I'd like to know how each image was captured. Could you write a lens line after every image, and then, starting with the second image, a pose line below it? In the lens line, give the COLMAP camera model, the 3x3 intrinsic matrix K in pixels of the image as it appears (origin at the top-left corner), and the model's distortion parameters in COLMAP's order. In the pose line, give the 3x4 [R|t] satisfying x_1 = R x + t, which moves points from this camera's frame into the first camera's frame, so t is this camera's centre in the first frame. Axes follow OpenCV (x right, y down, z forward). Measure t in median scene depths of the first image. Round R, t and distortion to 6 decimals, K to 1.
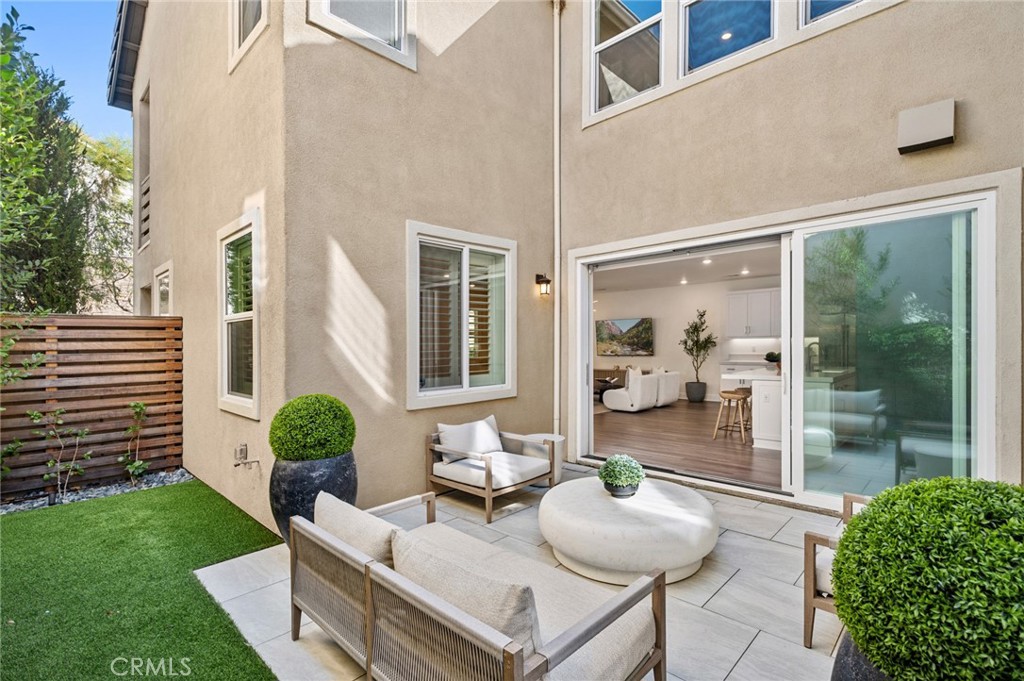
lens RADIAL K [[477.9, 0, 514.5], [0, 477.9, 339.6], [0, 0, 1]] dist [0.000711, -0.000357]
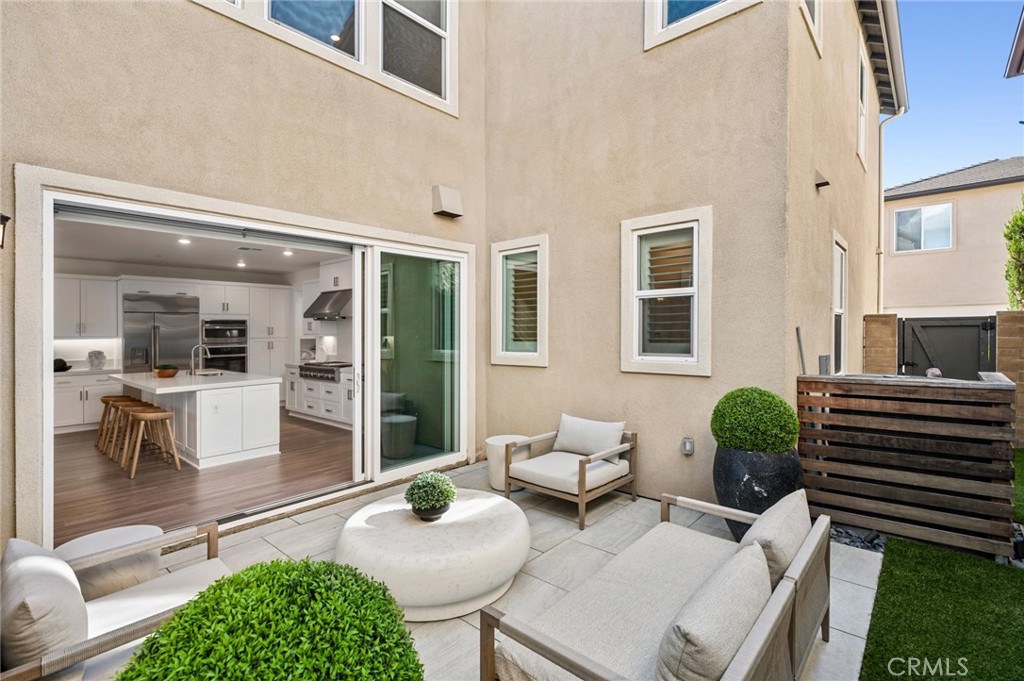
lens RADIAL K [[477.9, 0, 518.6], [0, 477.9, 335.5], [0, 0, 1]] dist [0.000711, -0.000357]
pose [[-0.052772, 0.005289, 0.998593, -0.514527], [0.001181, 0.999986, -0.005234, -0.009129], [-0.998606, 0.000904, -0.052777, 0.658718]]
